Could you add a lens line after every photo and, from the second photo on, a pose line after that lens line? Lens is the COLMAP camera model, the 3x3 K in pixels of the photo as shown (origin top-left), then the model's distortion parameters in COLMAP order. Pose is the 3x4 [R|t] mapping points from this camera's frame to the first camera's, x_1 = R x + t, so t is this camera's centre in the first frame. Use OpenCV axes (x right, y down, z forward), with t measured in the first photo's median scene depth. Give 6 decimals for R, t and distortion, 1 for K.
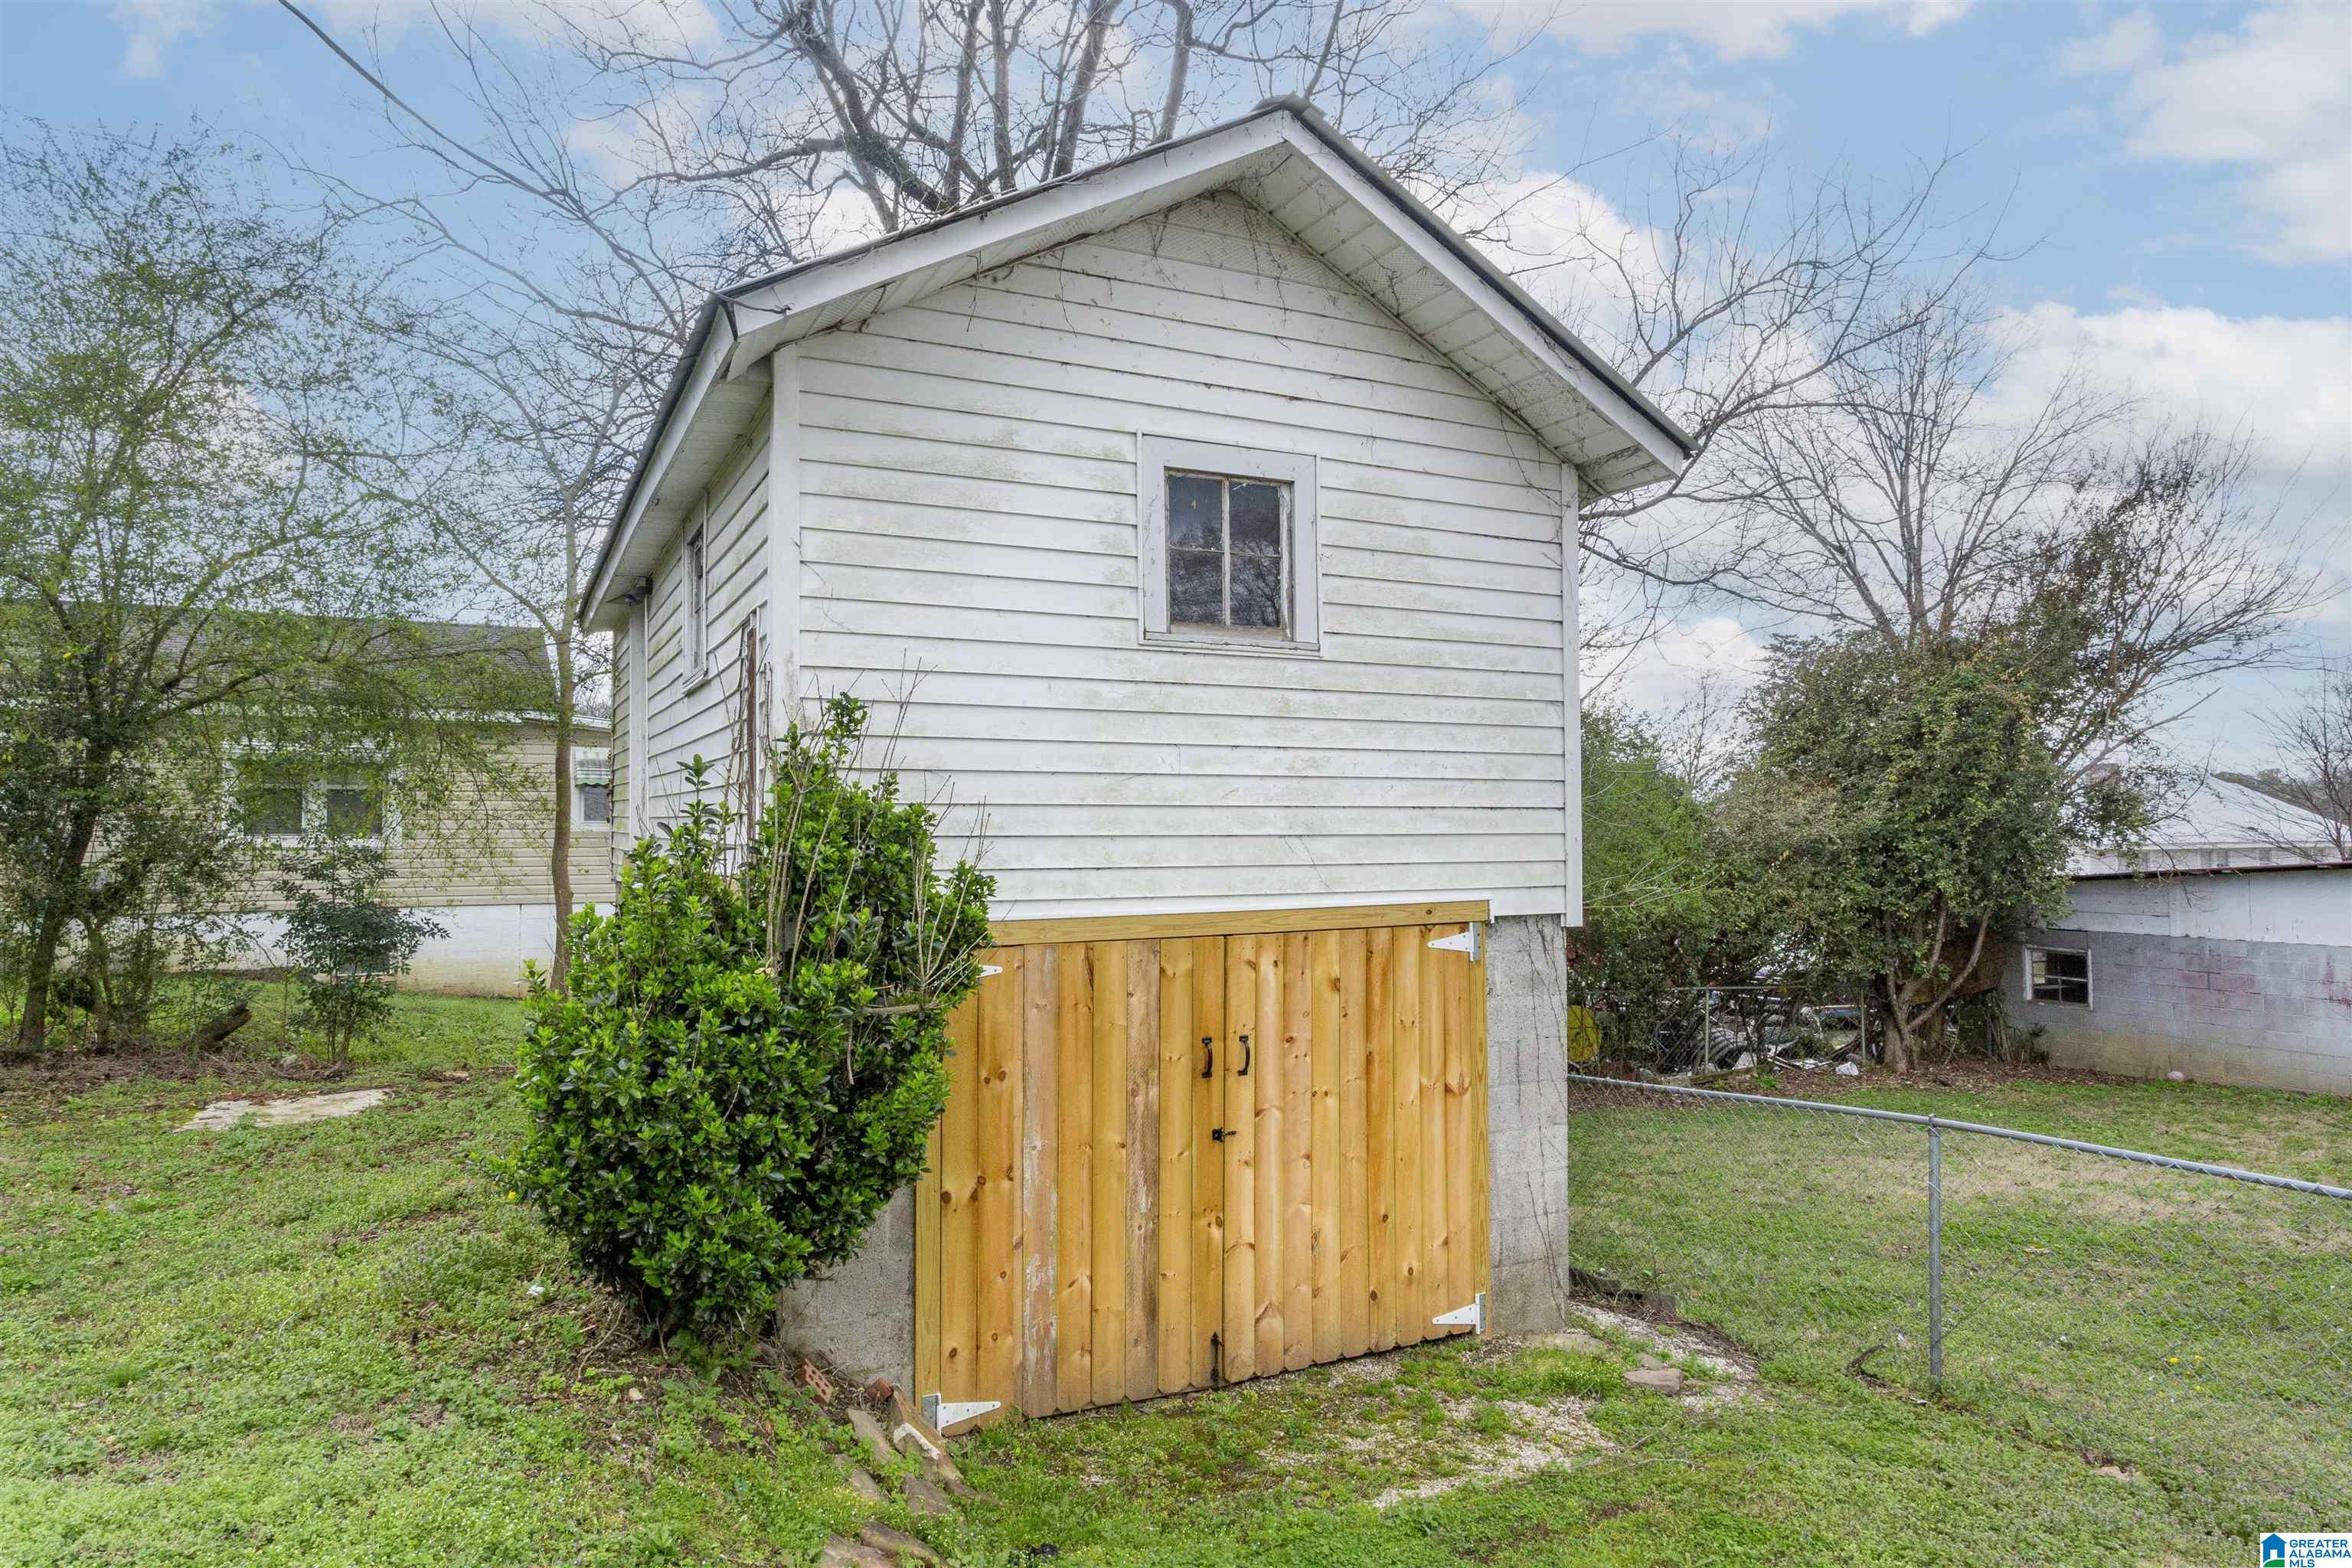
lens RADIAL K [[1442.9, 0, 1174.9], [0, 1442.9, 779.1], [0, 0, 1]] dist [0.001832, -0.001550]
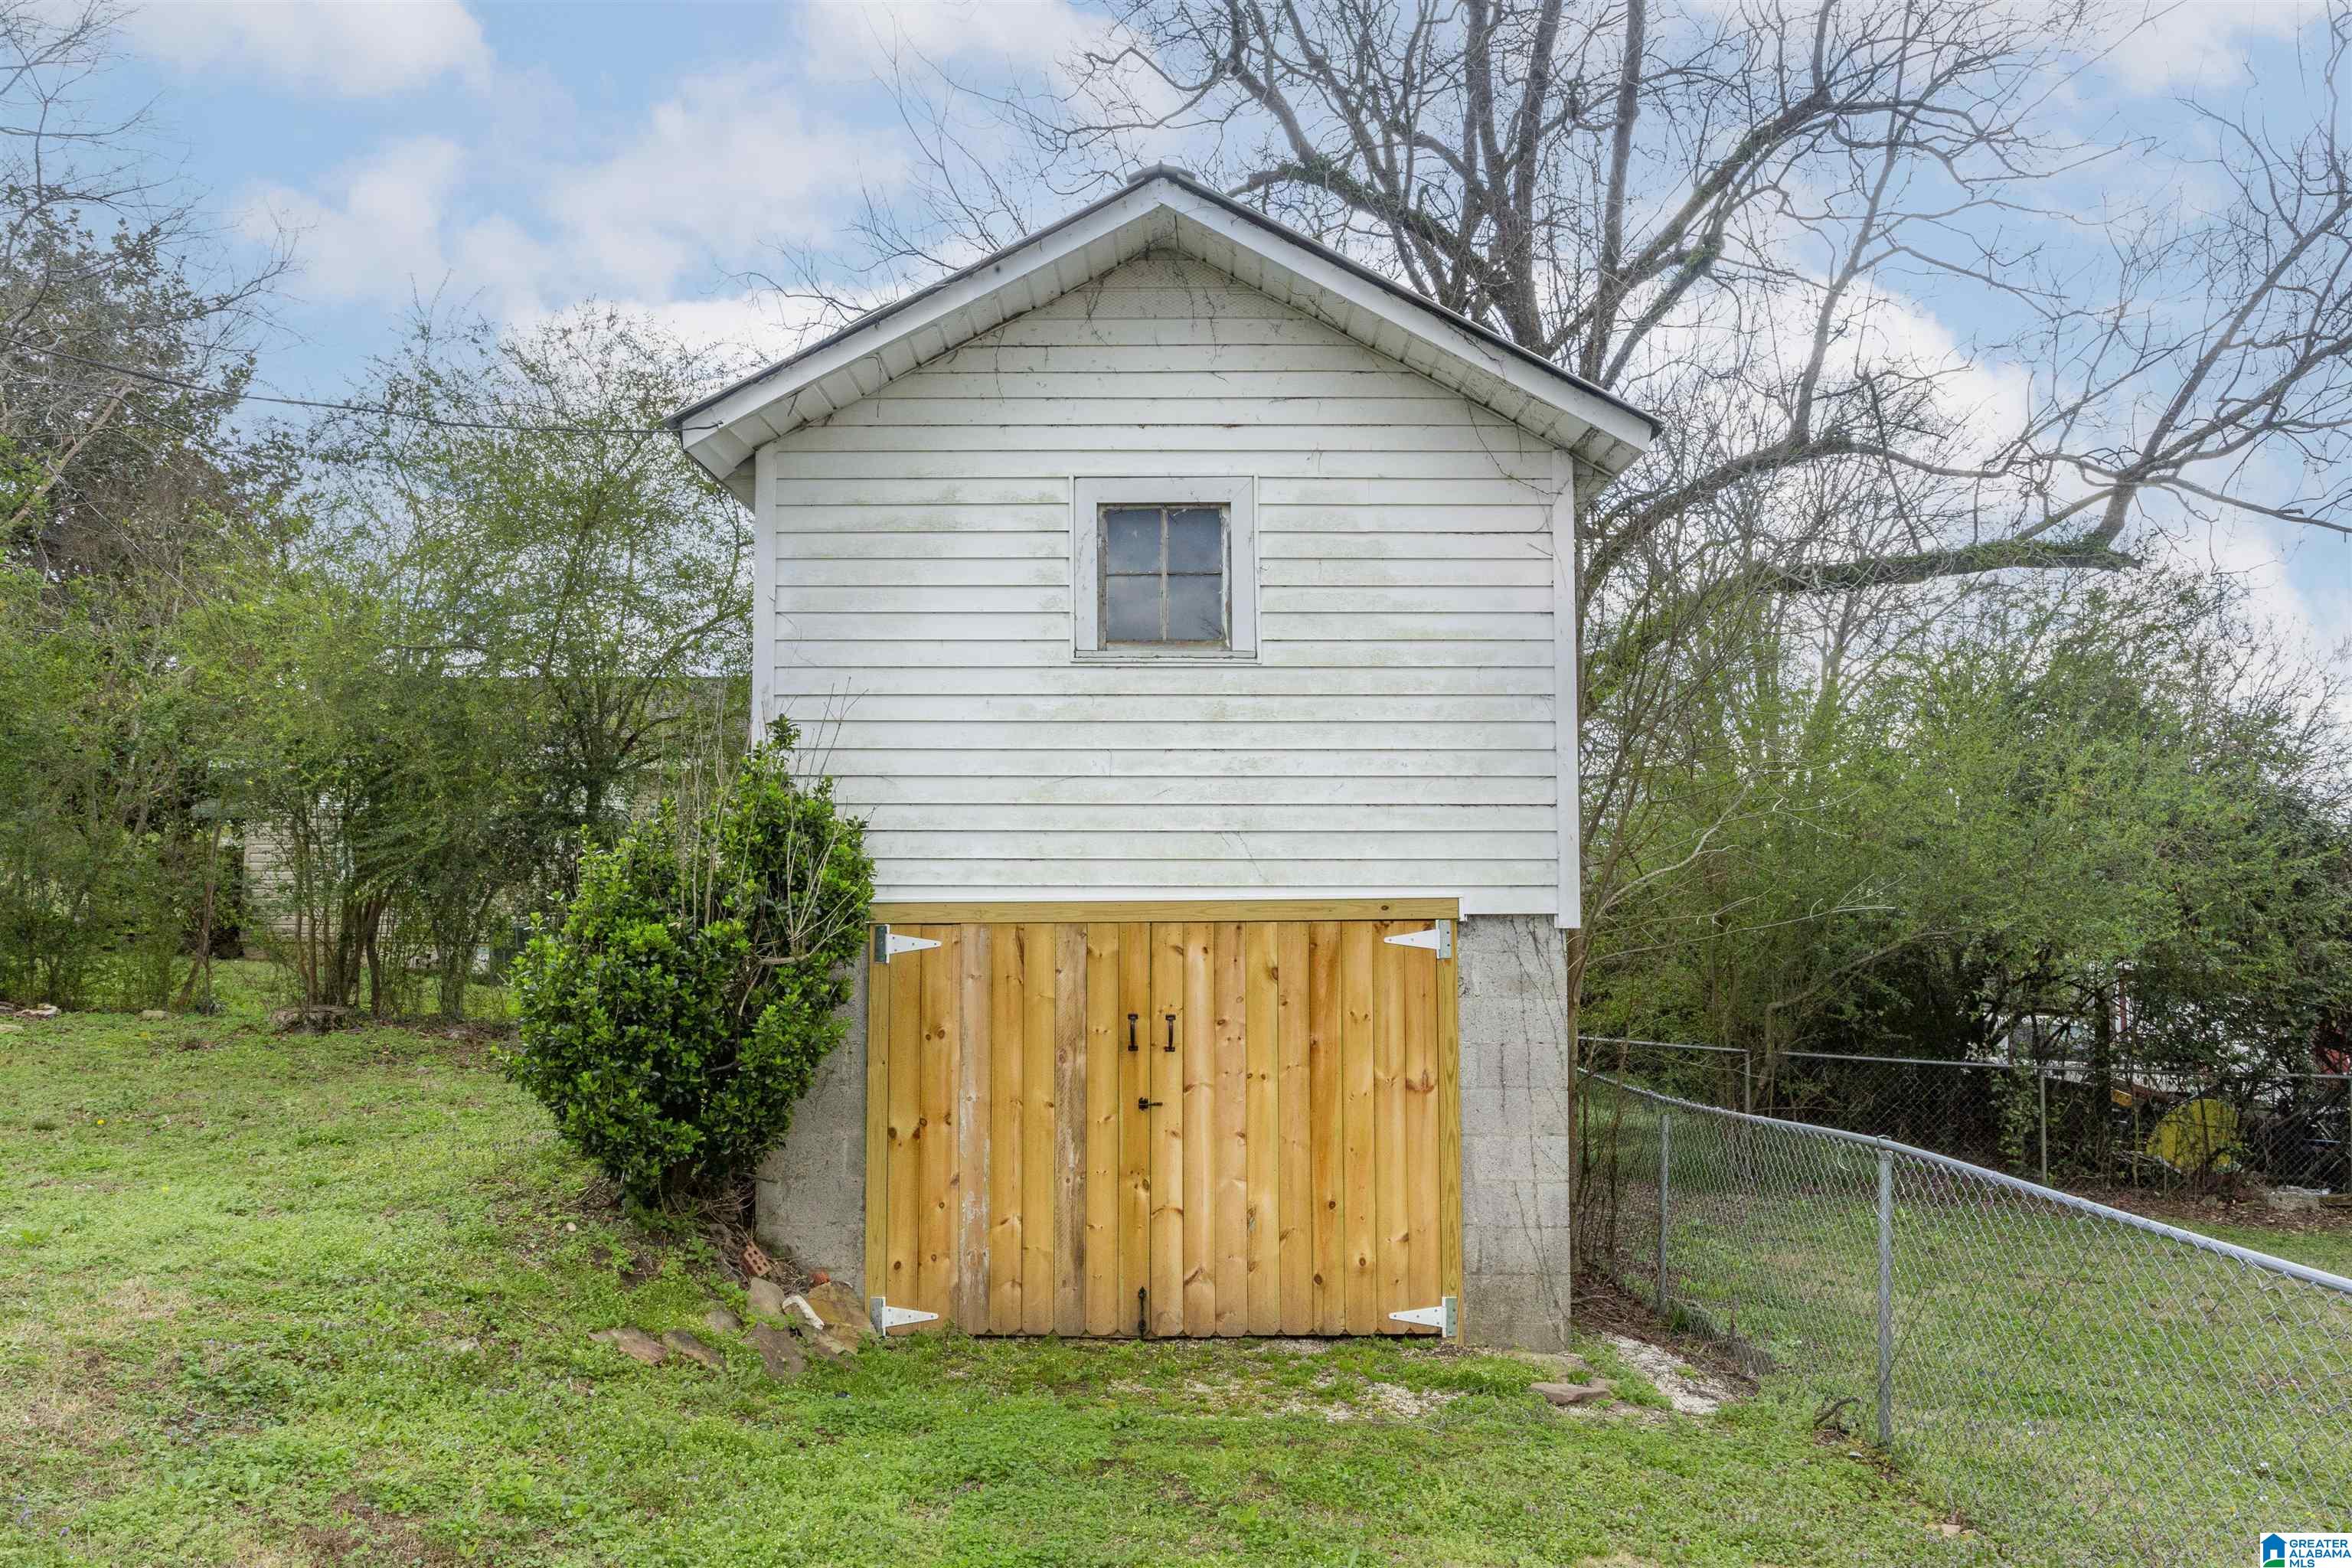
lens RADIAL K [[1677.7, 0, 1177.2], [0, 1677.7, 766.4], [0, 0, 1]] dist [0.001764, -0.000888]
pose [[0.892055, -0.031382, -0.450837, 0.628259], [0.012236, 0.998898, -0.045321, 0.048183], [0.451762, 0.034912, 0.891455, -0.129781]]
